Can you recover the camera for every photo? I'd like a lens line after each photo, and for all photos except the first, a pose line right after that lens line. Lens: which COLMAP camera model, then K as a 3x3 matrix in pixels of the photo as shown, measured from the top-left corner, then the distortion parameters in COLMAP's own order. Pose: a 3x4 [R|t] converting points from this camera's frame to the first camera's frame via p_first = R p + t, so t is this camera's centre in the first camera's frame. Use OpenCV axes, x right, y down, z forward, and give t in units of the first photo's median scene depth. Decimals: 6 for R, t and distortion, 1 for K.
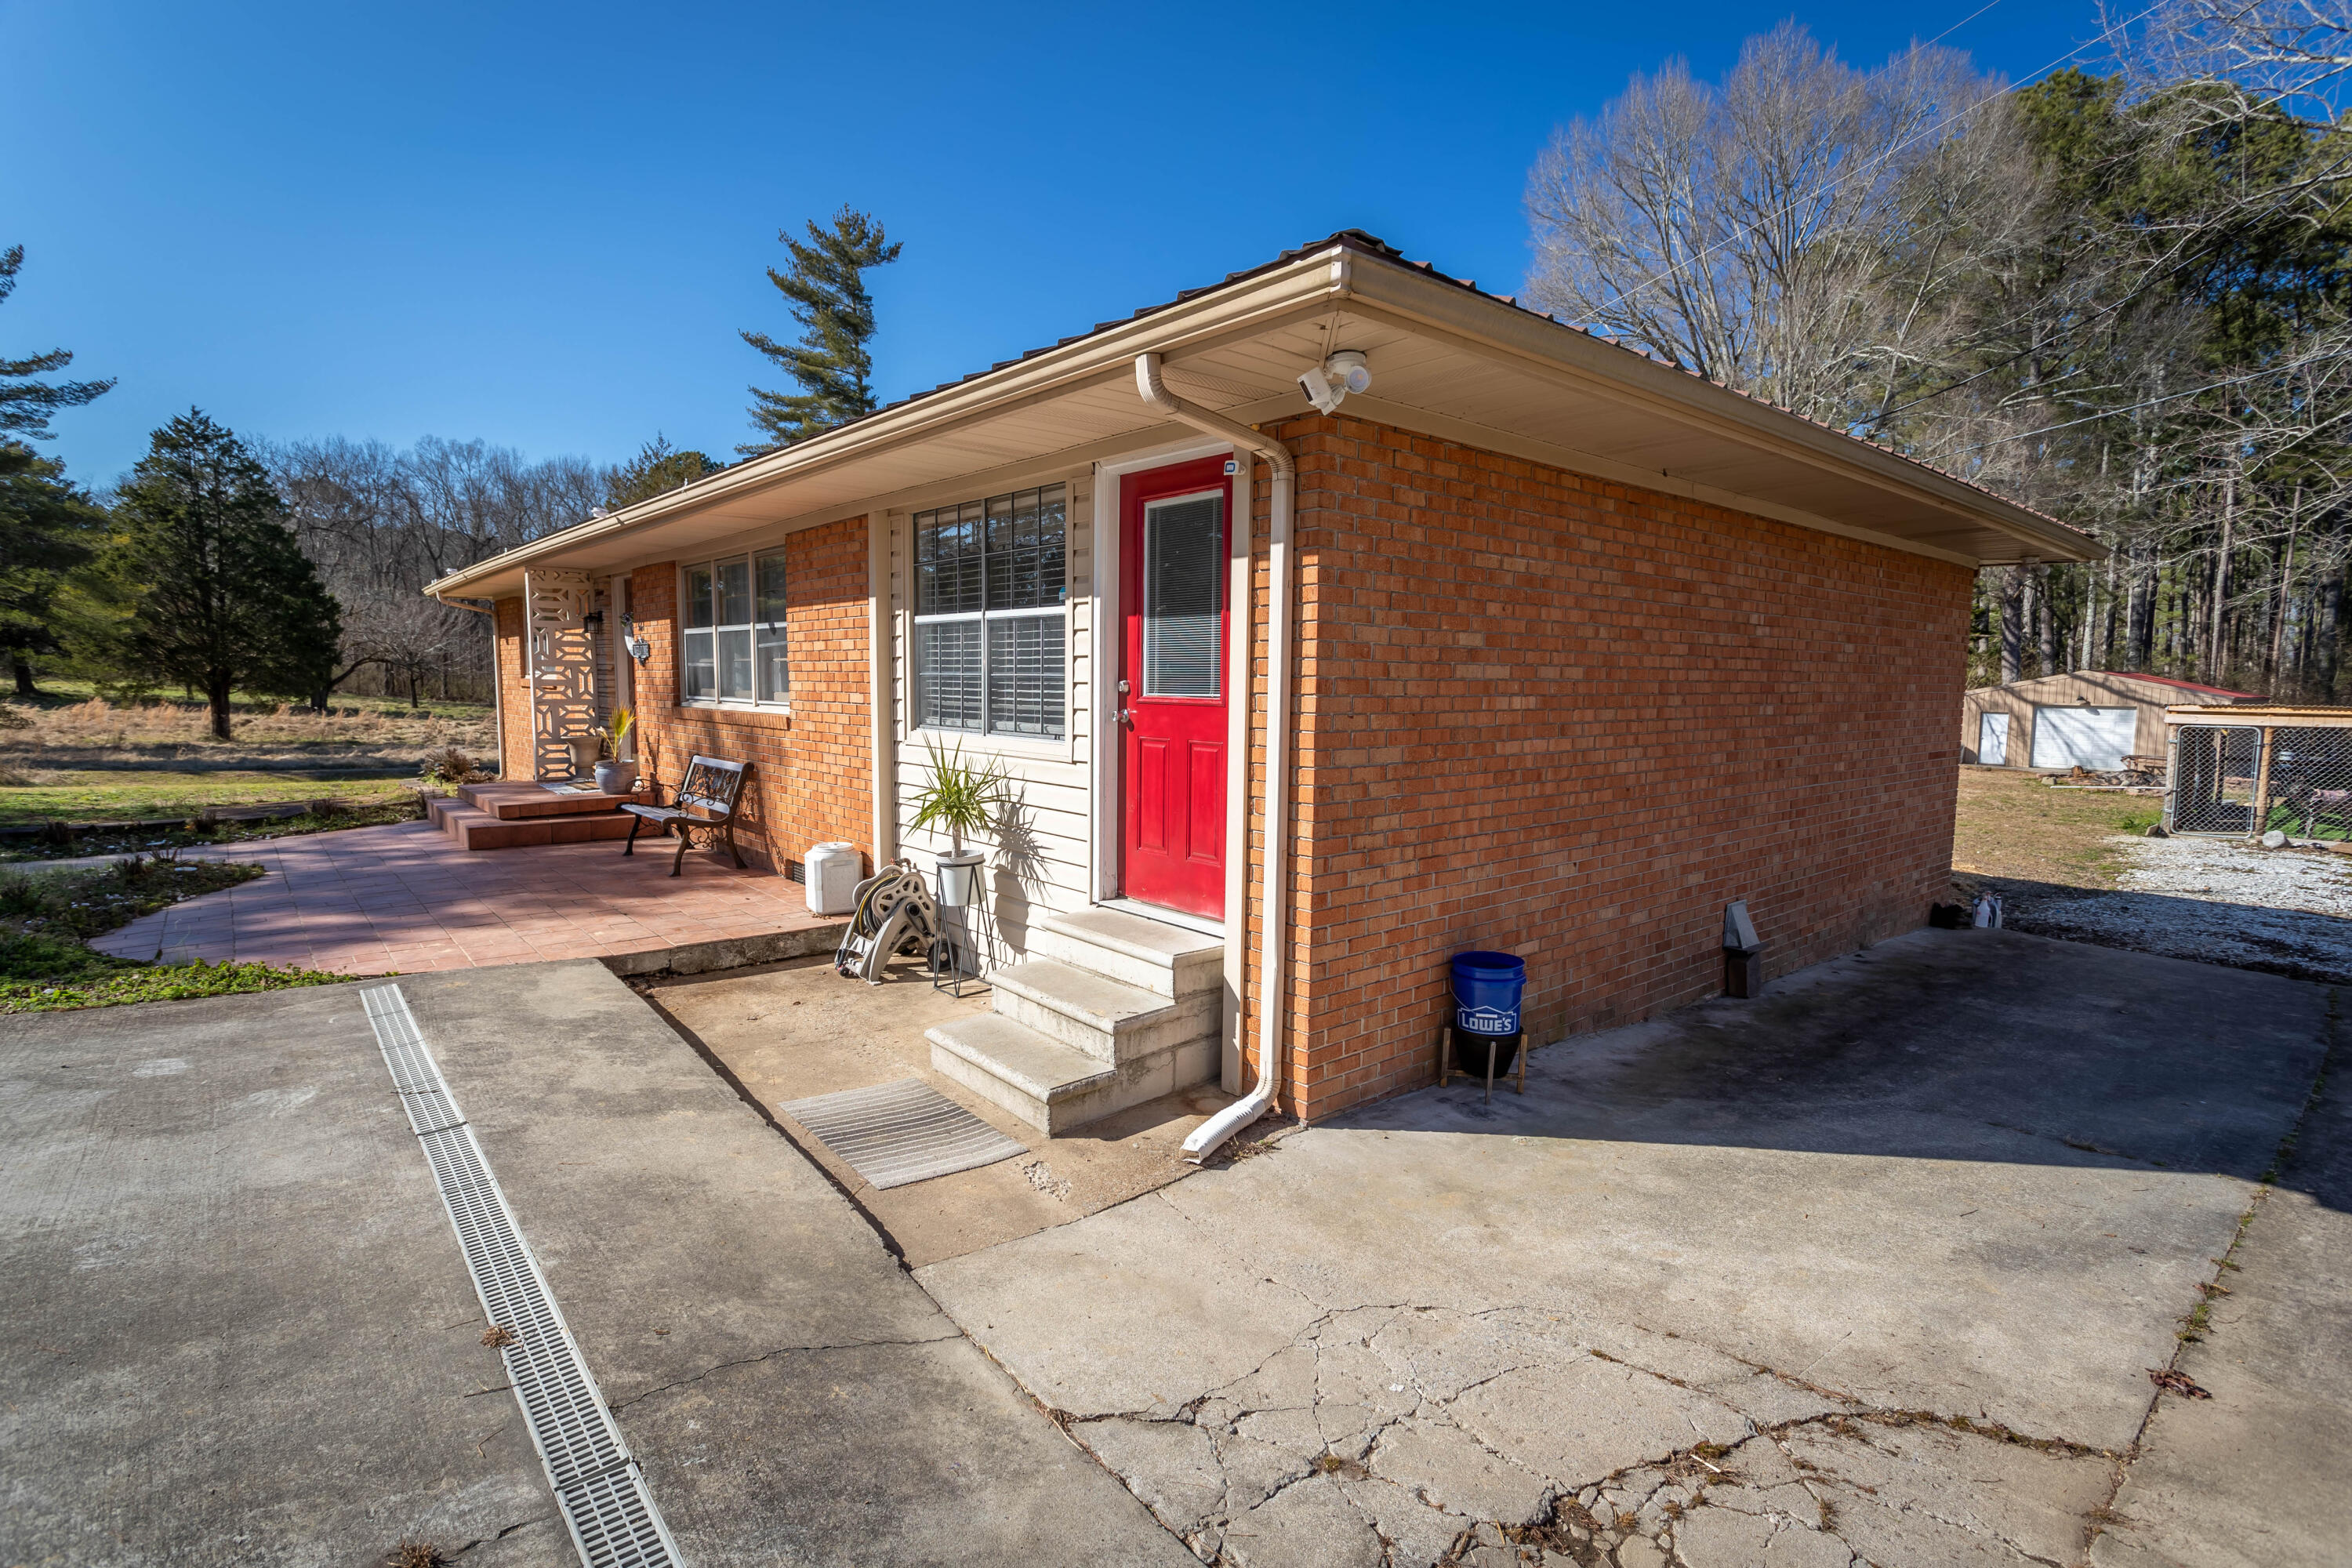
lens RADIAL K [[1138.7, 0, 1168.7], [0, 1138.7, 781.6], [0, 0, 1]] dist [-0.005835, 0.000126]
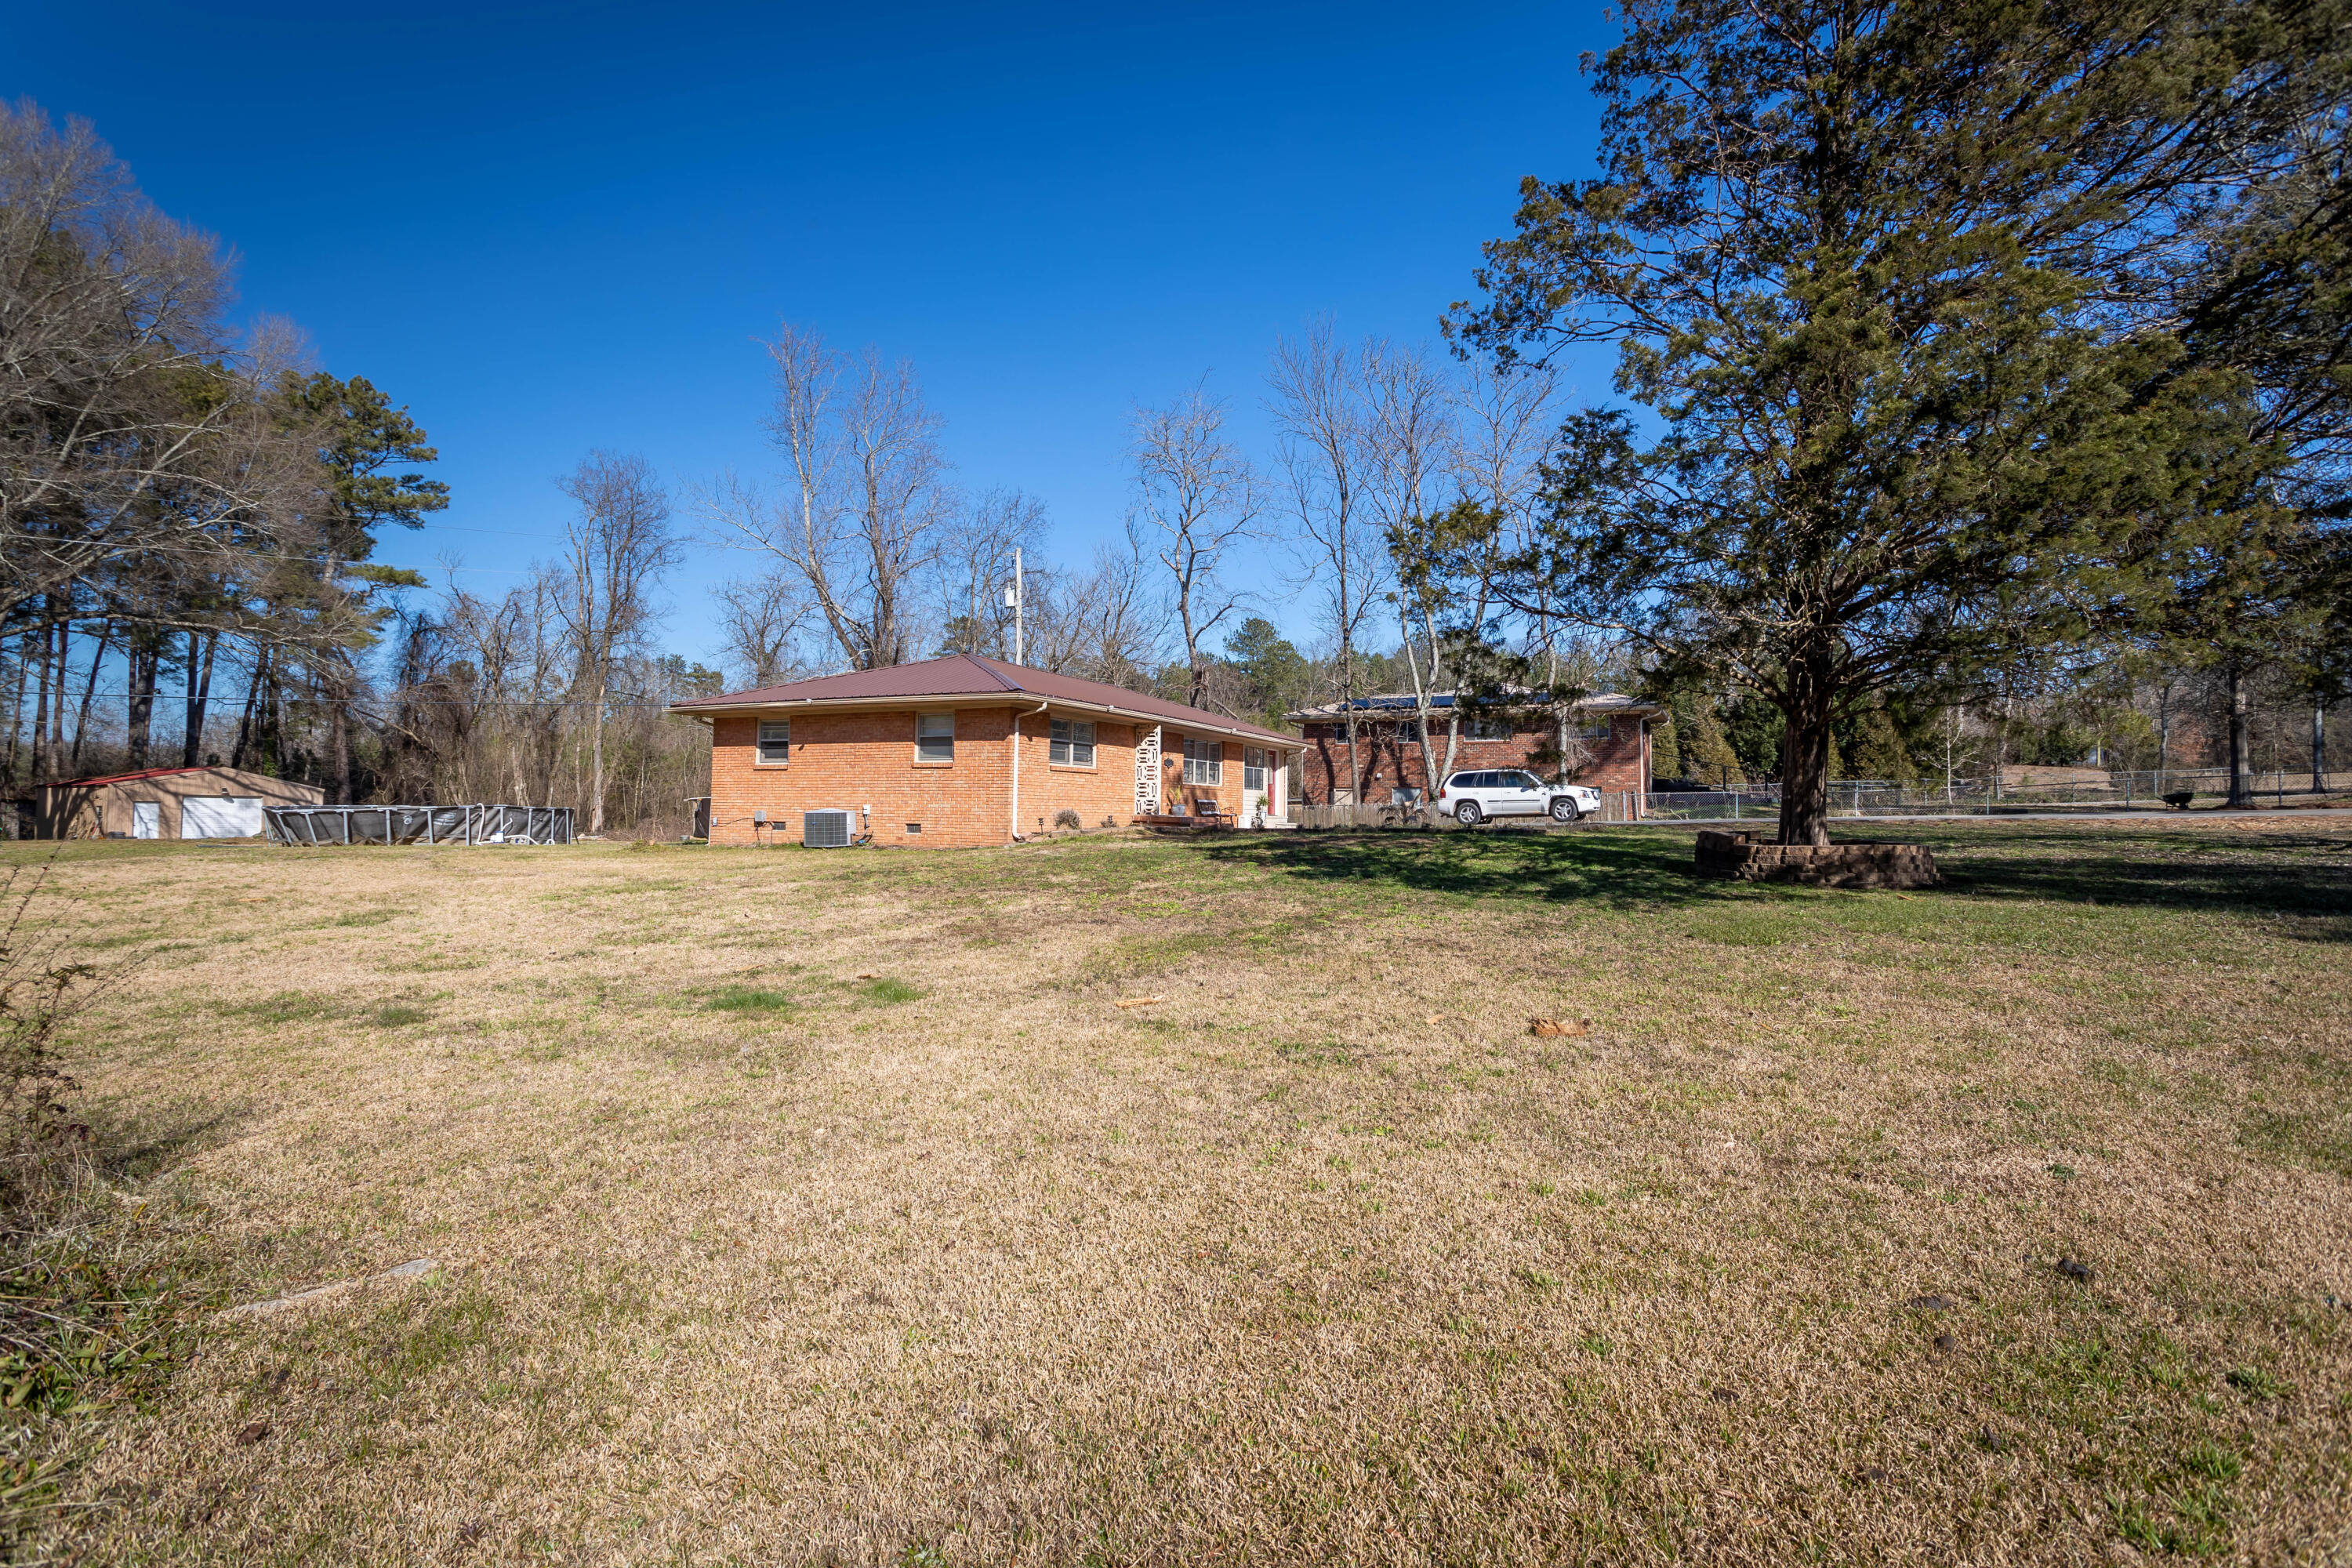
lens RADIAL K [[1108.8, 0, 1175.5], [0, 1108.8, 778.1], [0, 0, 1]] dist [-0.001075, 0.001764]
pose [[-0.396900, 0.015583, 0.917730, -5.110040], [0.068959, 0.997536, 0.012886, -0.196256], [-0.915268, 0.068400, -0.396996, 3.601270]]
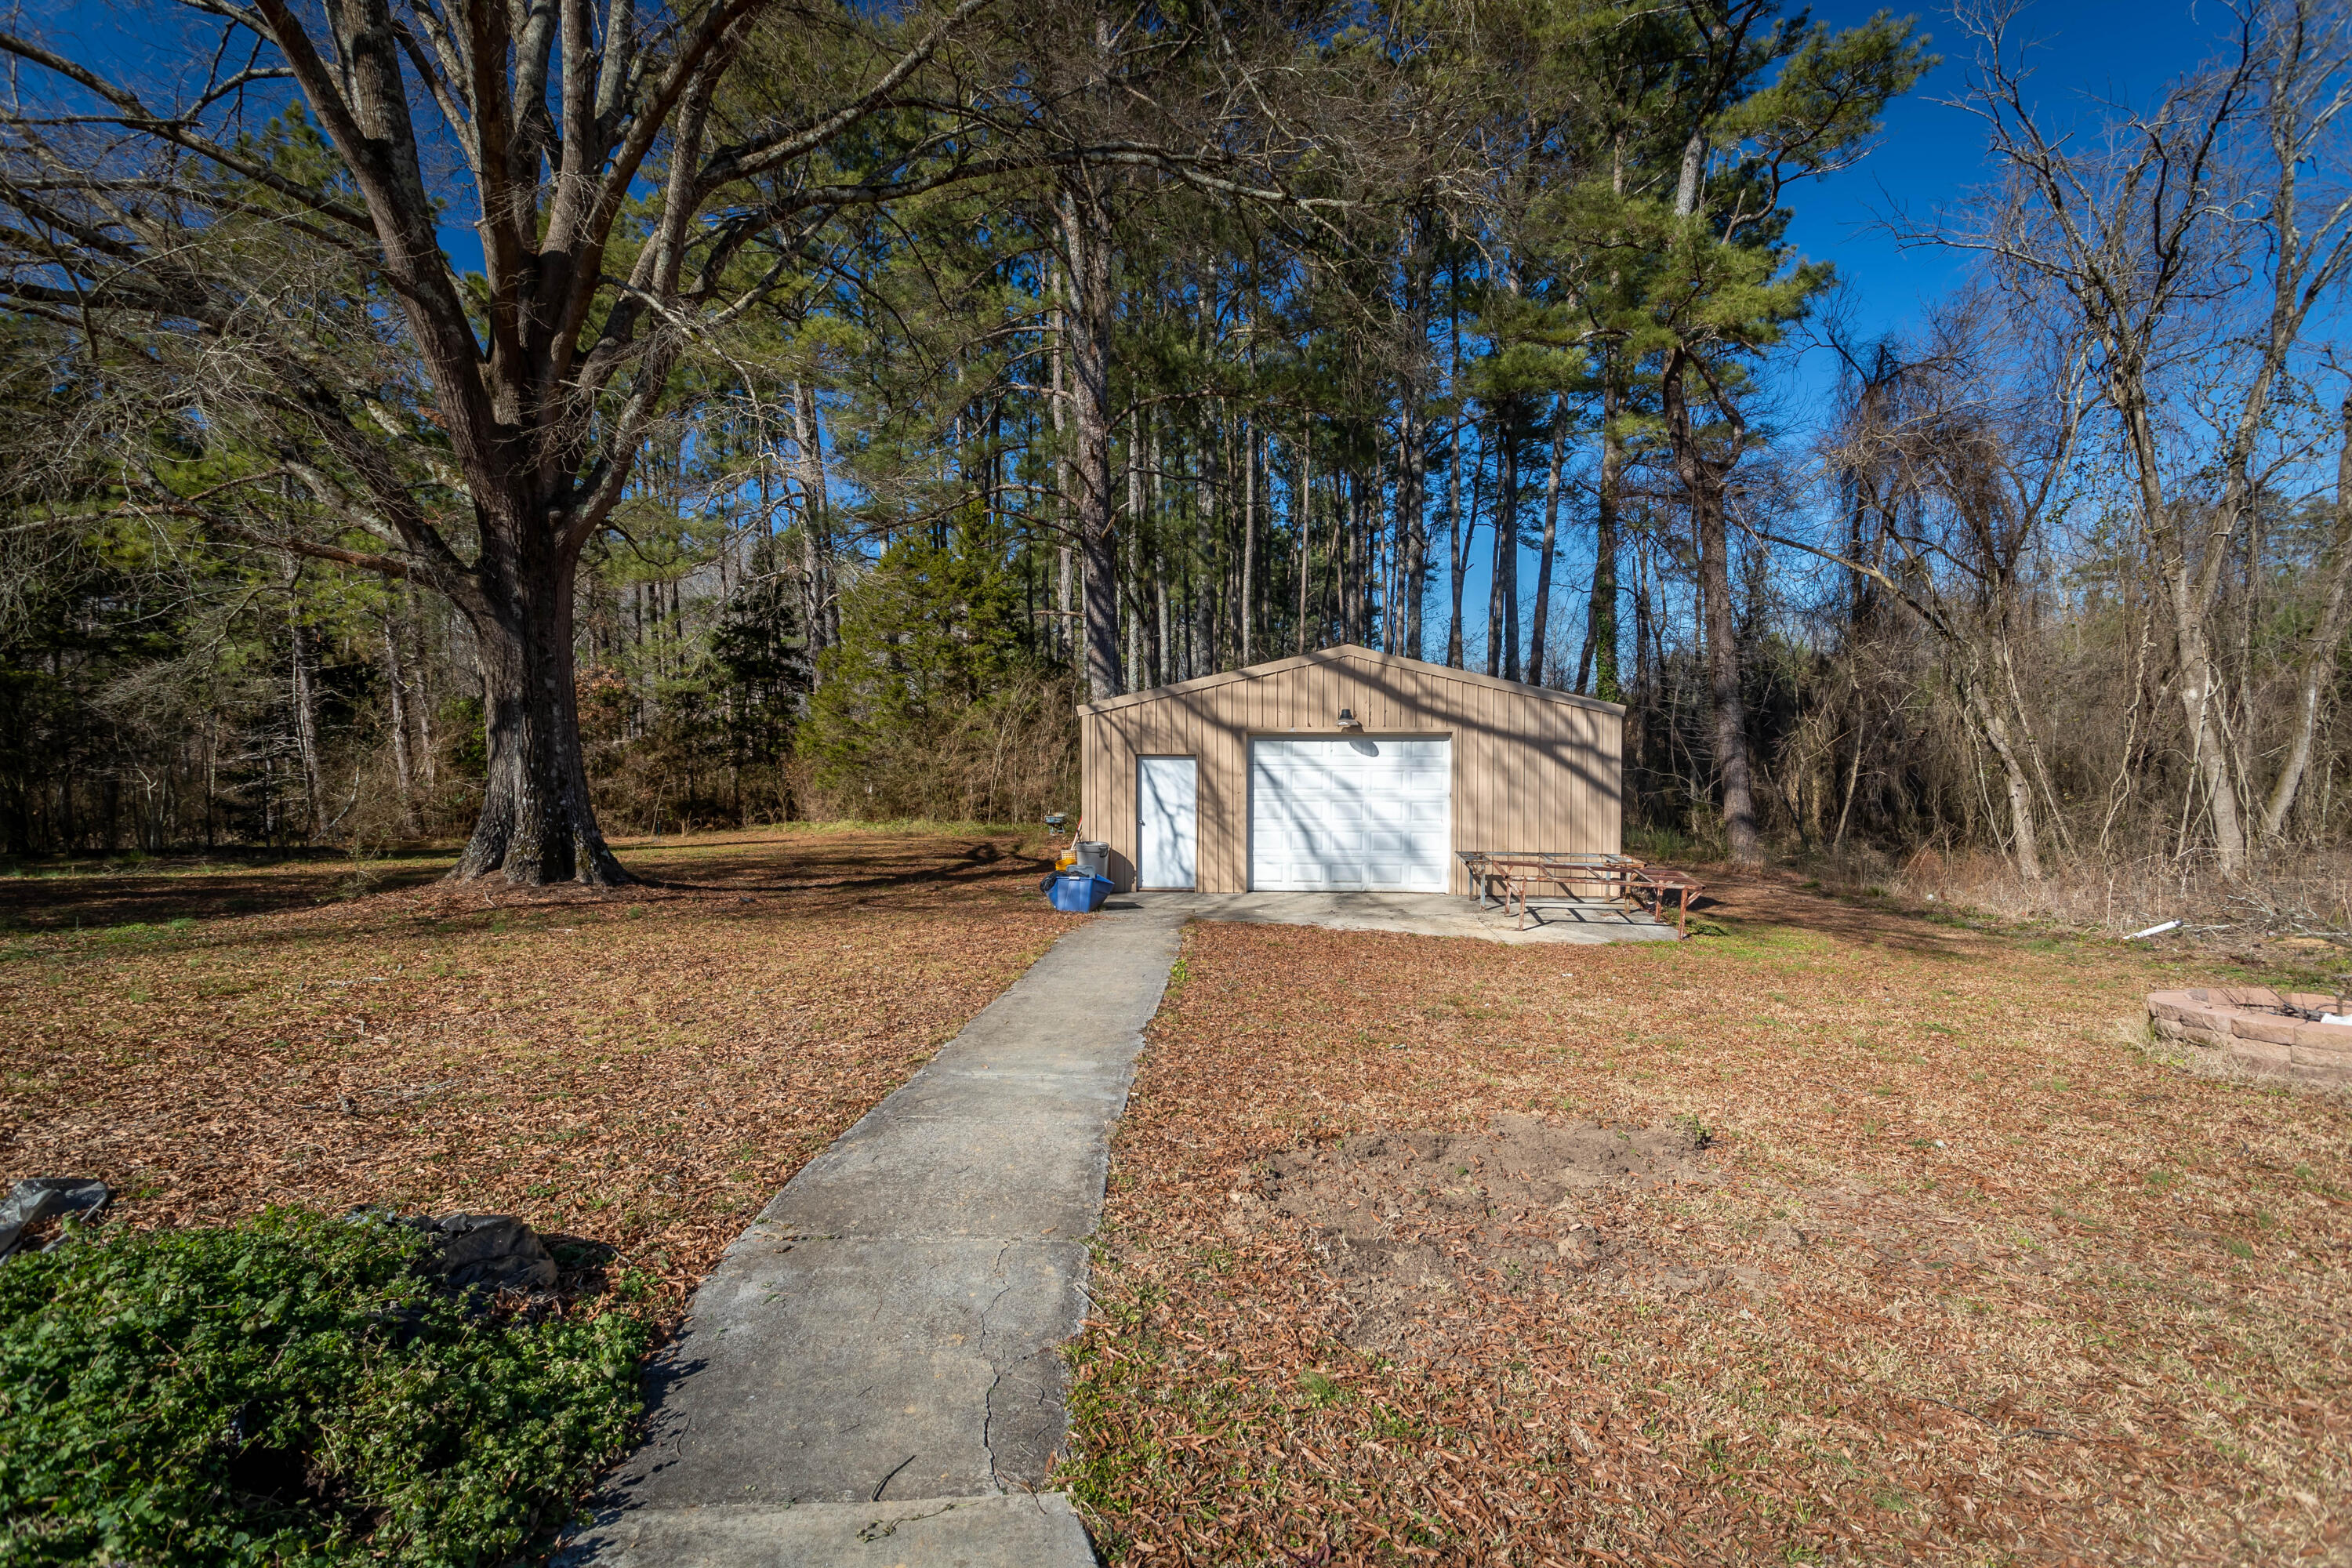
lens RADIAL K [[1108.8, 0, 1180.6], [0, 1108.8, 760.1], [0, 0, 1]] dist [-0.001075, 0.001764]
pose [[0.669007, -0.024137, 0.742864, 3.180348], [0.075169, 0.996545, -0.035317, -0.321222], [-0.739445, 0.079468, 0.668510, 5.384770]]
